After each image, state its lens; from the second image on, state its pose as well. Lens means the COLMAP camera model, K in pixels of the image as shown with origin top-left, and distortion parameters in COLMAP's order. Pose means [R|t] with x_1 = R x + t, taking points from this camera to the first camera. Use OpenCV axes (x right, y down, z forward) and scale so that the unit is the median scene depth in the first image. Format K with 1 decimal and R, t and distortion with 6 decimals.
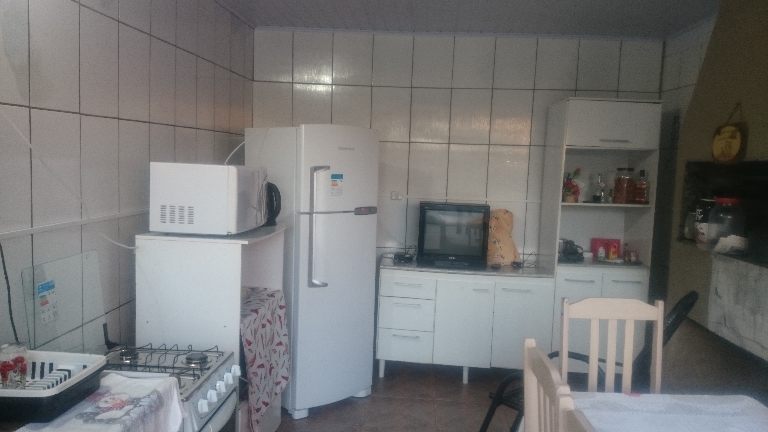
lens RADIAL K [[598.4, 0, 387.9], [0, 598.4, 217.2], [0, 0, 1]] dist [0.154142, -0.301152]
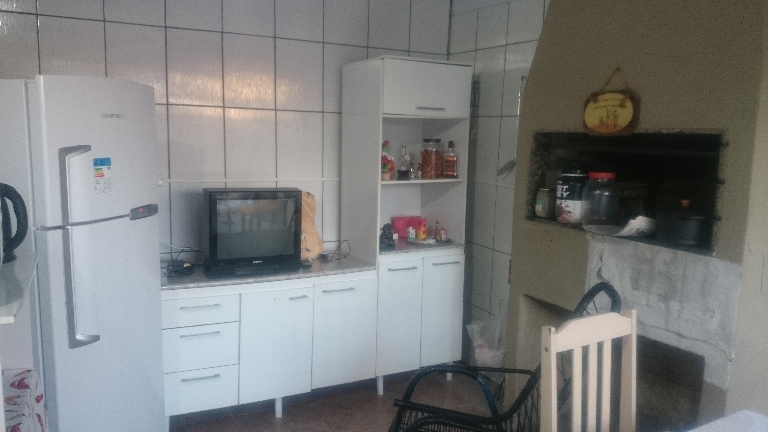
lens RADIAL K [[596.7, 0, 384.0], [0, 596.7, 216.0], [0, 0, 1]] dist [0.268609, -0.623439]
pose [[0.855055, -0.085508, 0.511439, -0.144077], [0.054413, 0.995660, 0.075495, -0.039200], [-0.515675, -0.036724, 0.855997, 0.275575]]
